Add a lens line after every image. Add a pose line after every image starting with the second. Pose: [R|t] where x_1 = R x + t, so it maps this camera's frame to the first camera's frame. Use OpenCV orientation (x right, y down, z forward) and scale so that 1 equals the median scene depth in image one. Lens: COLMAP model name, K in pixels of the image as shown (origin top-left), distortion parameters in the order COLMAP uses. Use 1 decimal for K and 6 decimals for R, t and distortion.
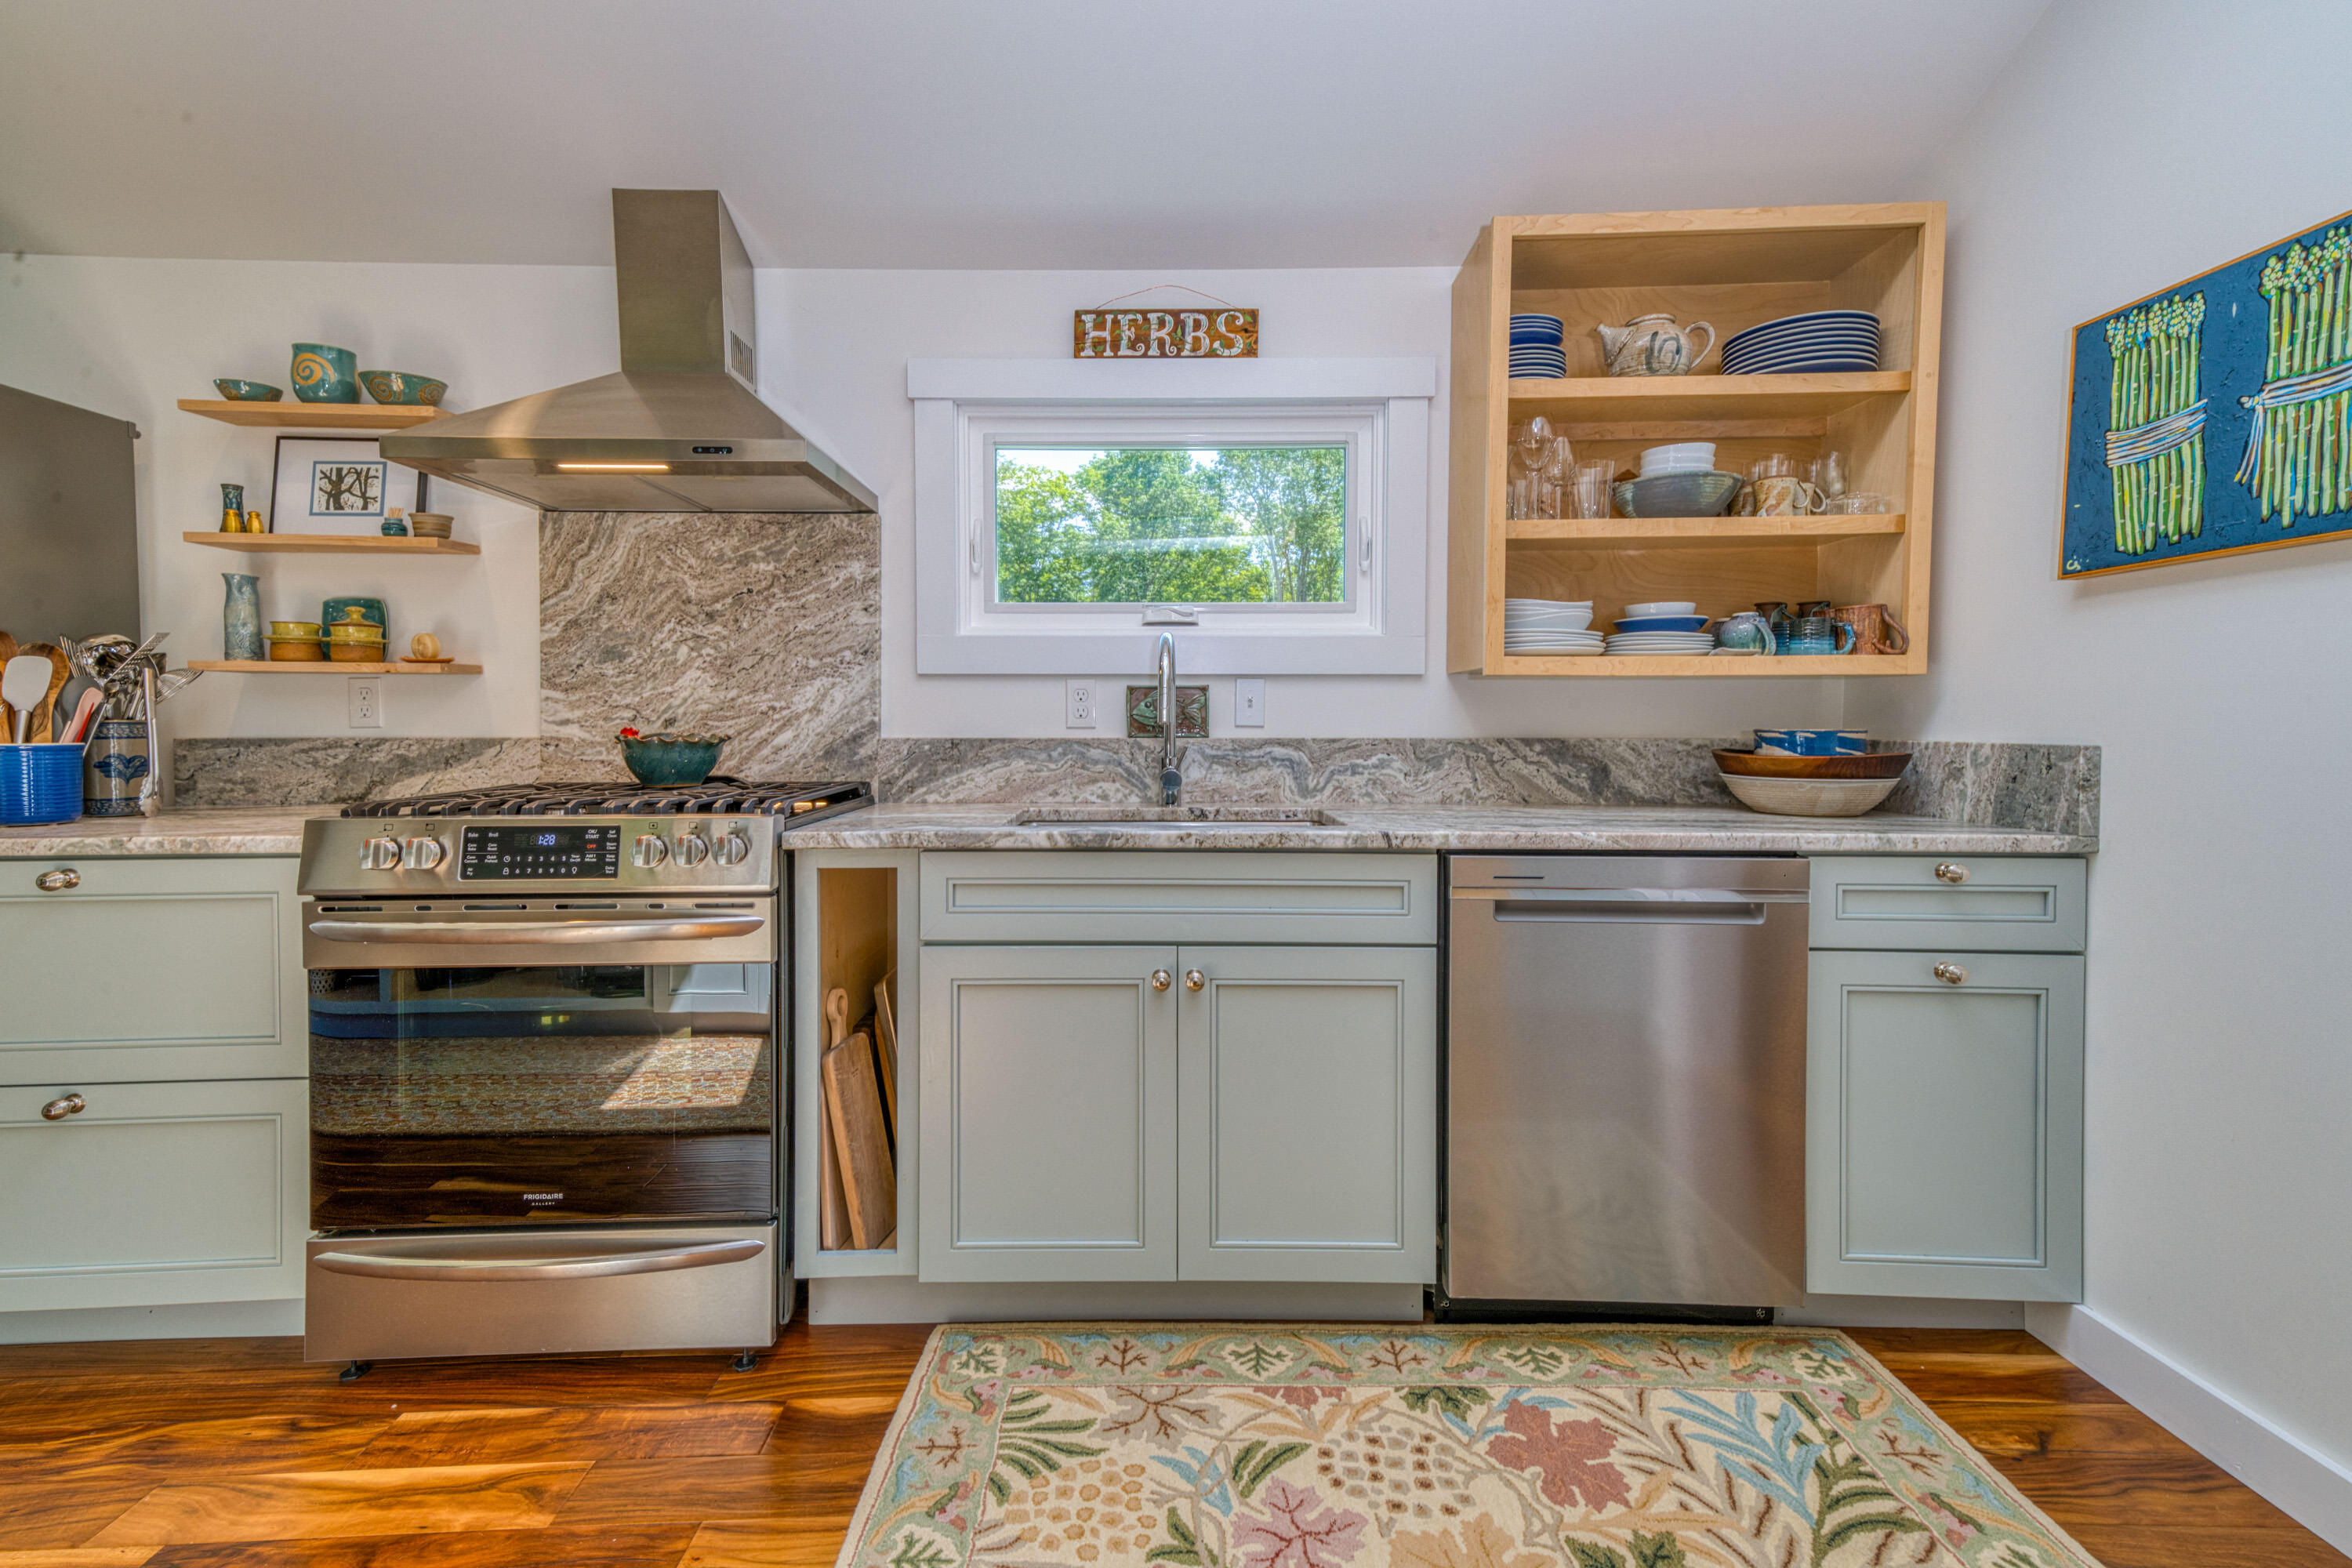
lens RADIAL K [[1050.3, 0, 1175.4], [0, 1050.3, 754.1], [0, 0, 1]] dist [0.059171, -0.002104]
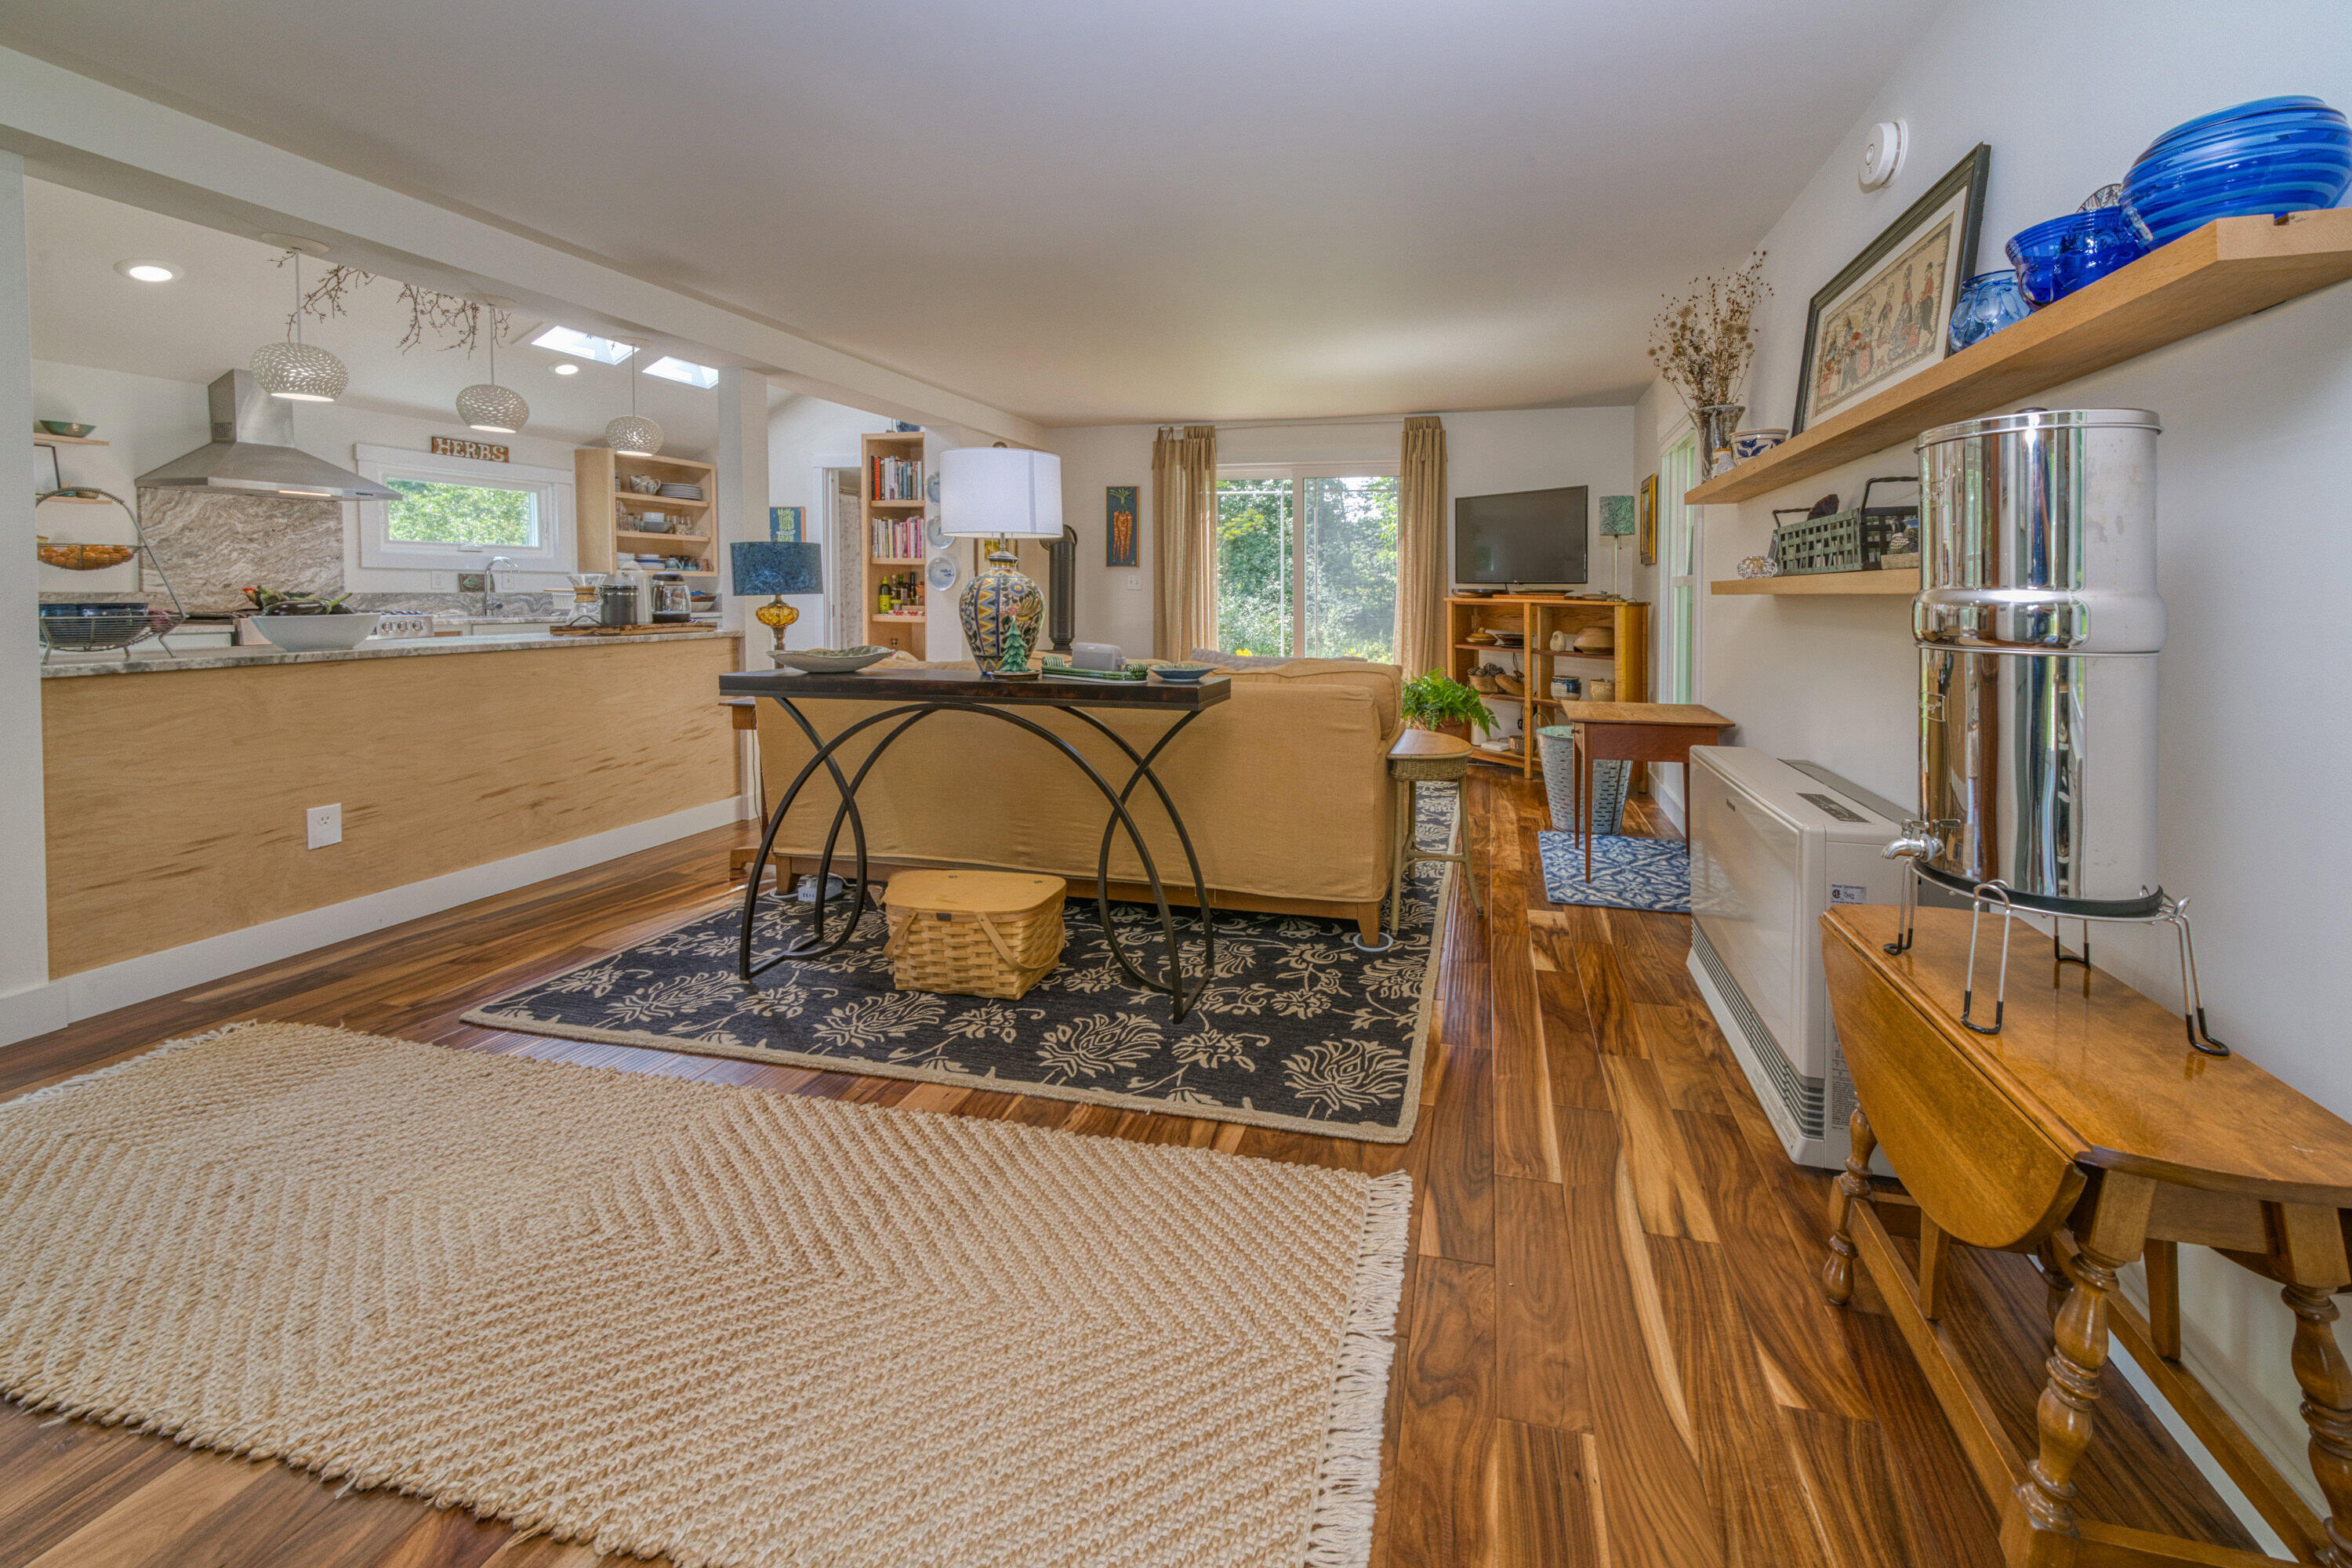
lens RADIAL K [[897.0, 0, 1299.3], [0, 897.0, 622.8], [0, 0, 1]] dist [0.000649, -0.000316]
pose [[0.251227, -0.031393, 0.967419, -1.795984], [0.022116, 0.999399, 0.026687, 0.051176], [-0.967676, 0.014691, 0.251770, -1.747241]]
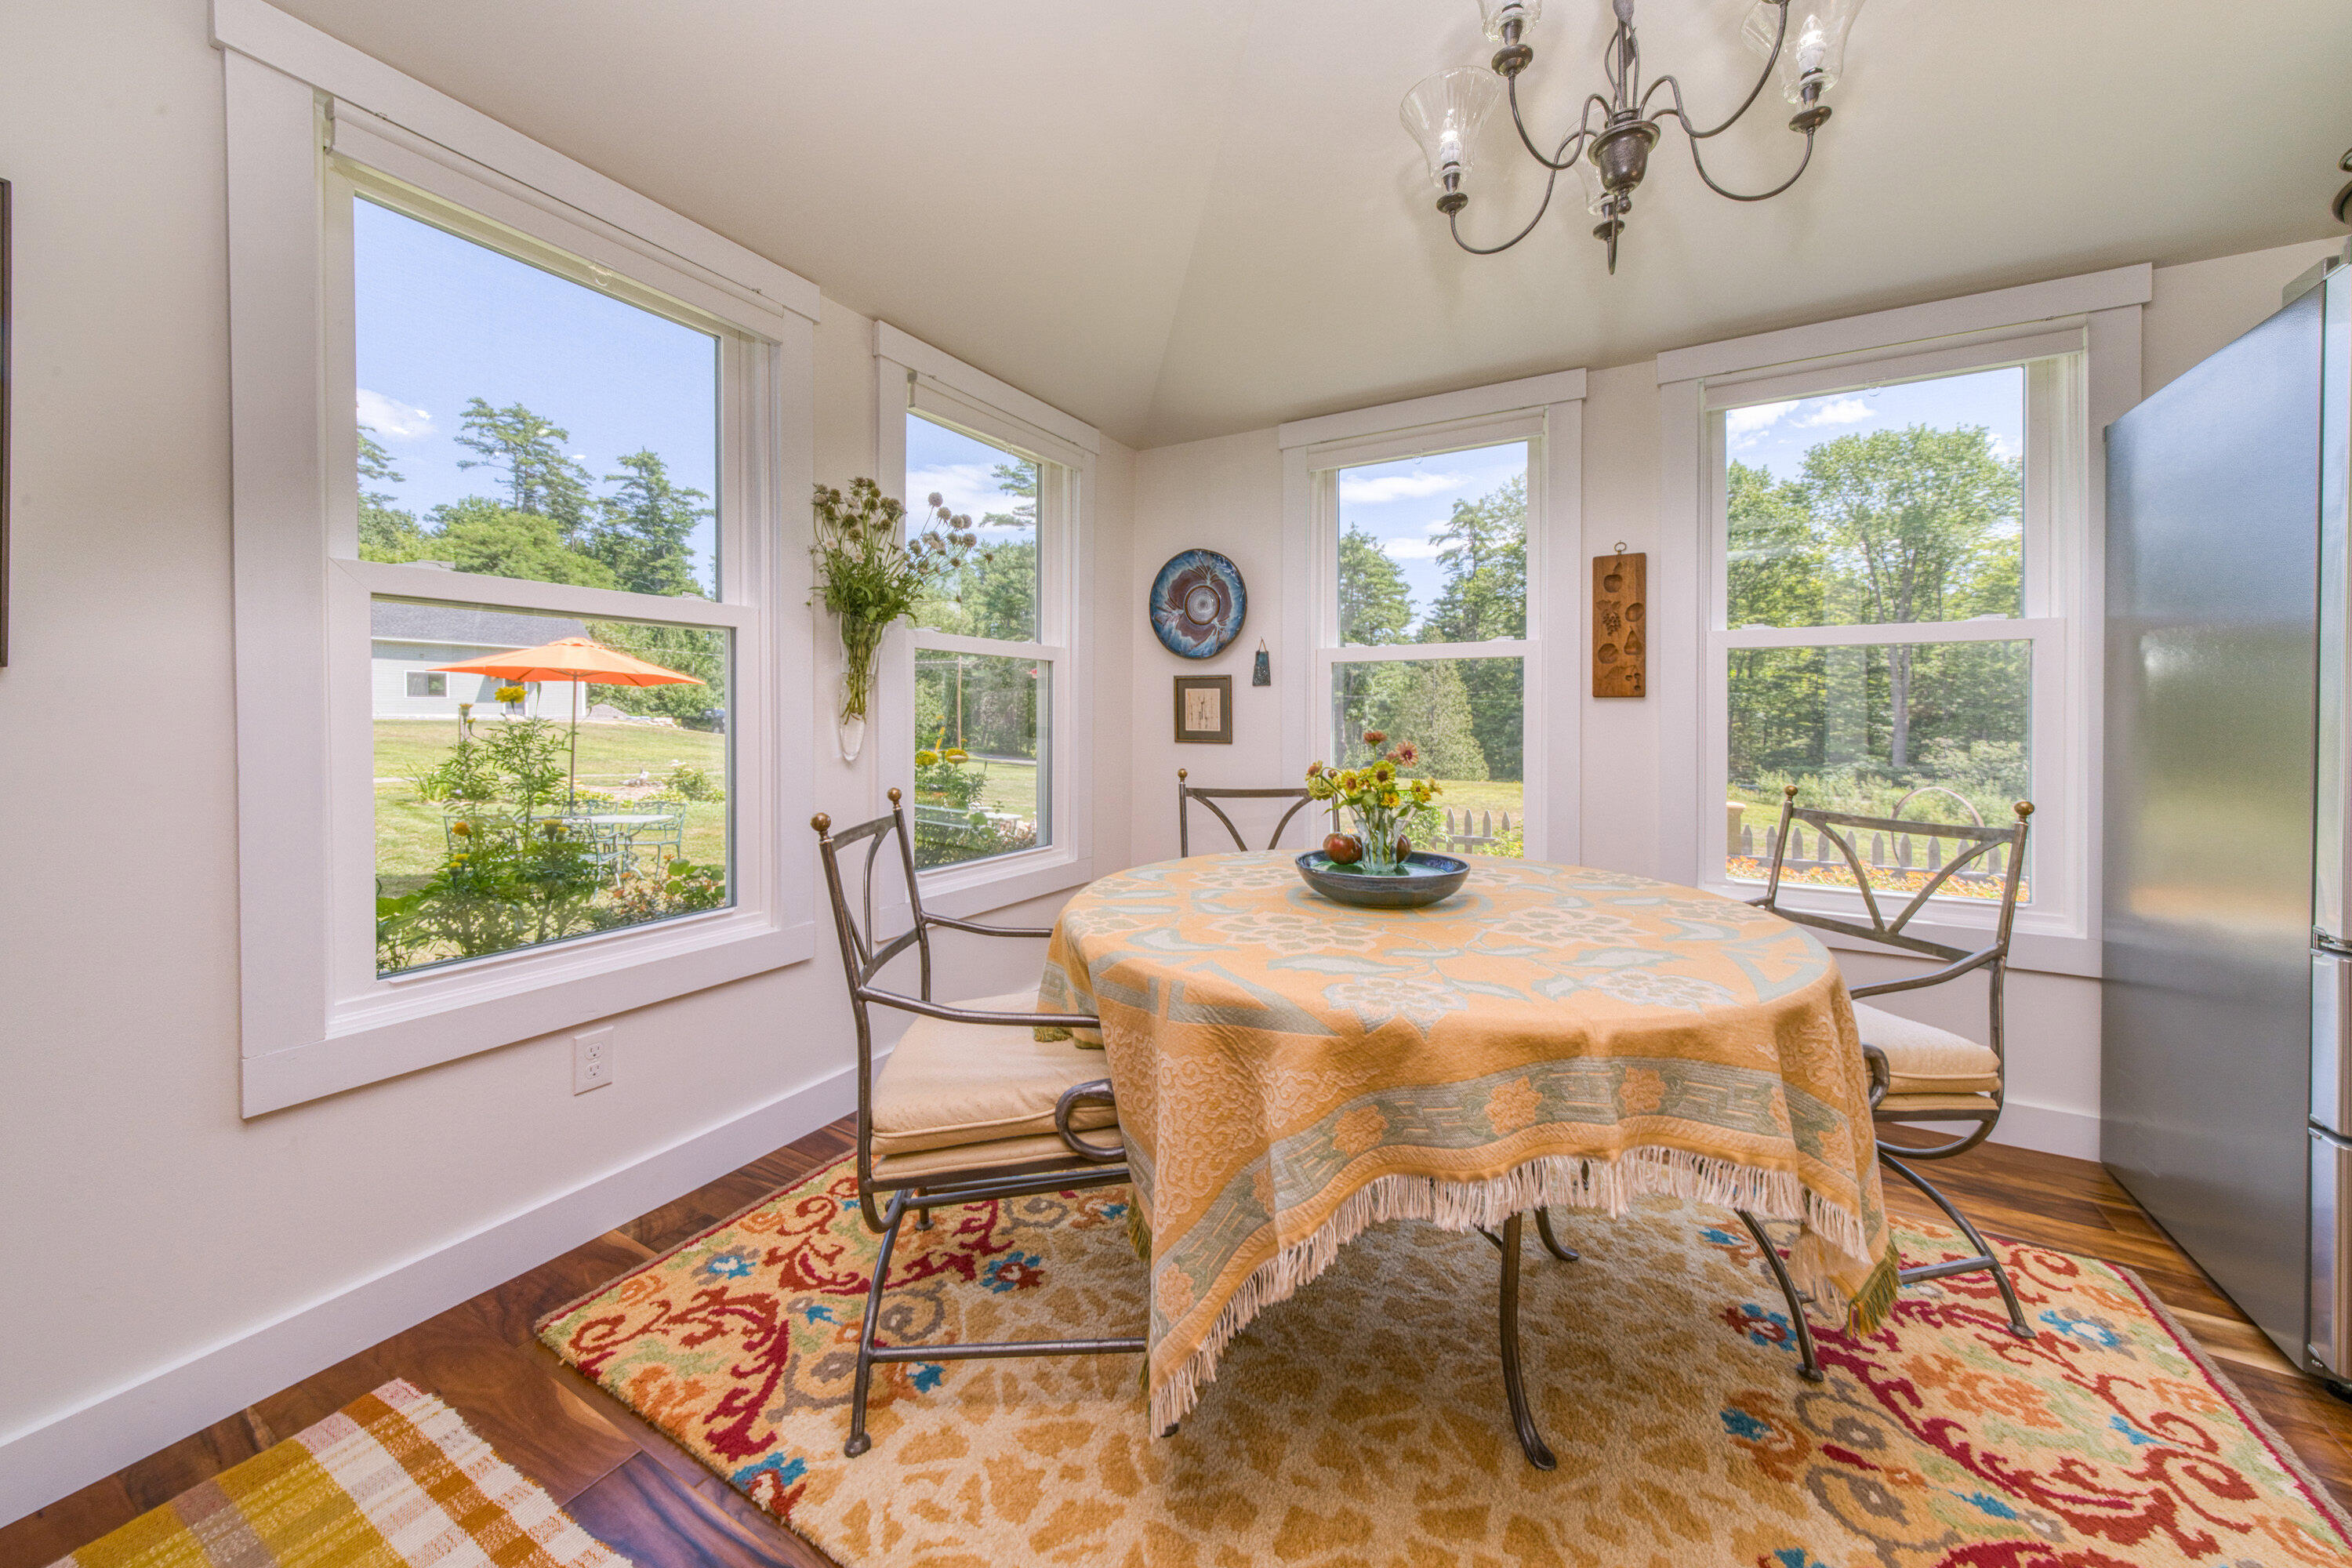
lens RADIAL K [[843.8, 0, 1194.5], [0, 843.8, 711.1], [0, 0, 1]] dist [0.001071, 0.000702]
pose [[0.861799, 0.002867, -0.507243, -1.673110], [-0.026397, 0.998883, -0.039201, 0.037800], [0.506563, 0.047173, 0.860911, -0.144359]]
